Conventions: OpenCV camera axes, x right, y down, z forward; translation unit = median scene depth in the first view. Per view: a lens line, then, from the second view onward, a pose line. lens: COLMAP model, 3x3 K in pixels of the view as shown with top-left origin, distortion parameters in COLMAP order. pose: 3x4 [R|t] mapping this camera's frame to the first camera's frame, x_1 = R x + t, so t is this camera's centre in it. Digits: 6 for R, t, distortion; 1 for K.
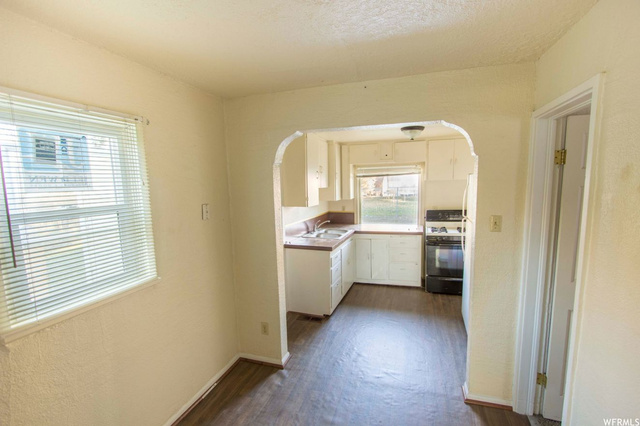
lens RADIAL K [[291.9, 0, 318.2], [0, 291.9, 215.7], [0, 0, 1]] dist [-0.022967, -0.000054]
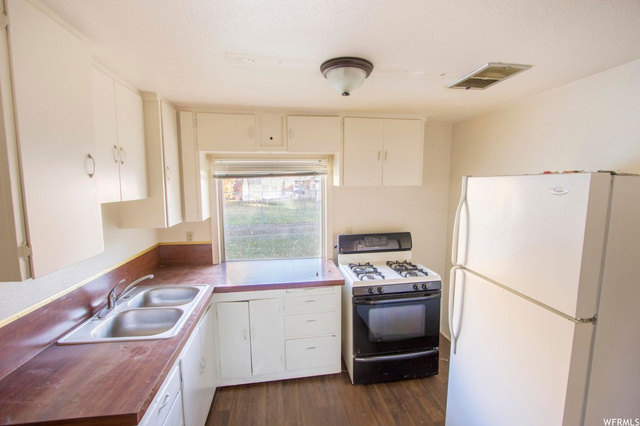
lens RADIAL K [[291.9, 0, 319.6], [0, 291.9, 217.1], [0, 0, 1]] dist [-0.022967, -0.000054]
pose [[0.886691, -0.033978, 0.461112, 0.060459], [0.036678, 0.999322, 0.003106, -0.059885], [-0.460905, 0.014158, 0.887337, 0.480791]]
